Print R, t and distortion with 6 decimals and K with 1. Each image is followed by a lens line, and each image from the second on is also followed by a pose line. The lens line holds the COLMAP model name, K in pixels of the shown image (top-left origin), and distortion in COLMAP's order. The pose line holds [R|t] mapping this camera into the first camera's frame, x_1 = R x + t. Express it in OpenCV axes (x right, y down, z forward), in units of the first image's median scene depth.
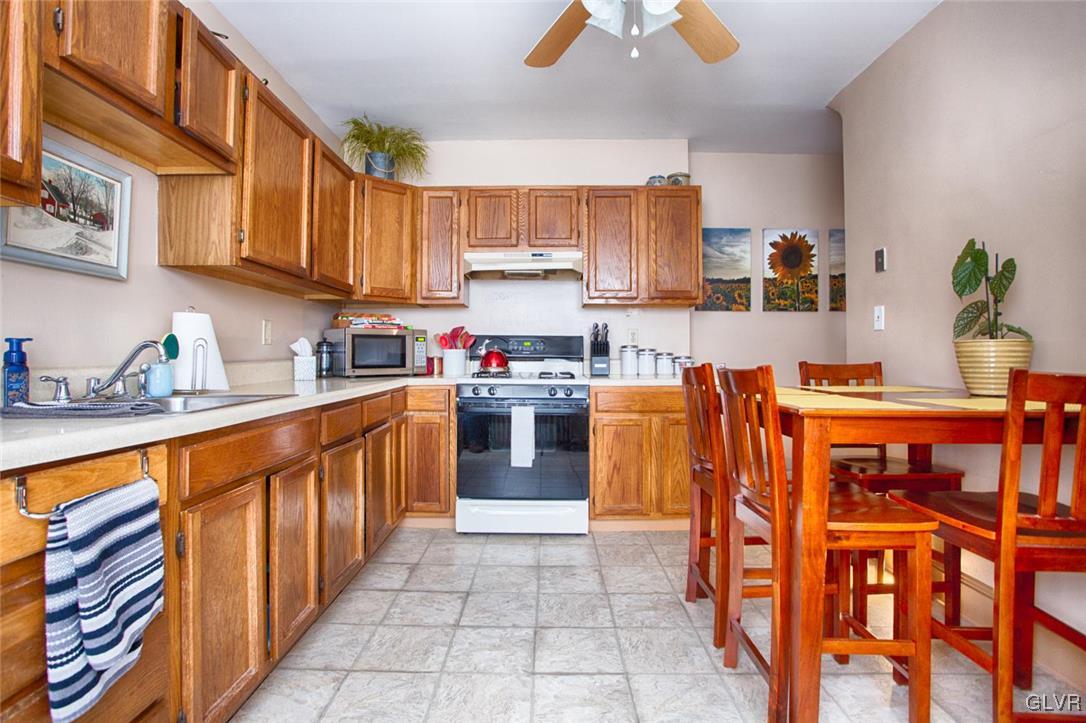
lens RADIAL K [[545.6, 0, 538.6], [0, 545.6, 359.5], [0, 0, 1]] dist [-0.045145, 0.018102]
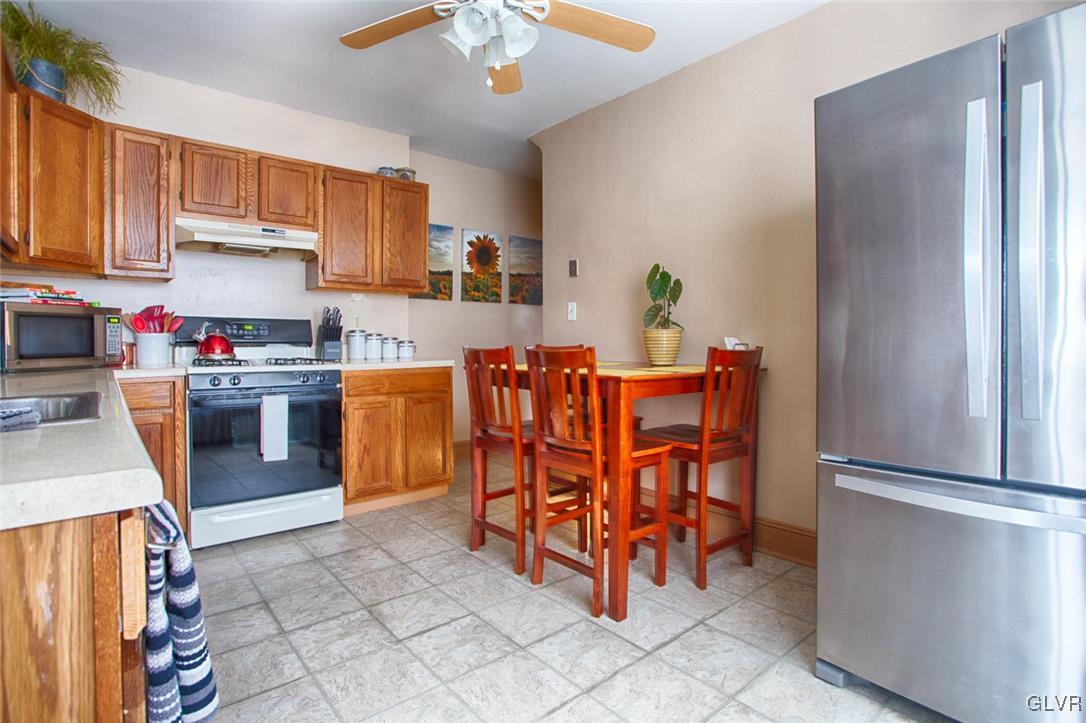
lens RADIAL K [[545.6, 0, 549.9], [0, 545.6, 354.9], [0, 0, 1]] dist [-0.045145, 0.018102]
pose [[0.754443, -0.020345, 0.656050, -0.258995], [0.006728, 0.999707, 0.023265, -0.000873], [-0.656331, -0.013138, 0.754358, 0.008562]]
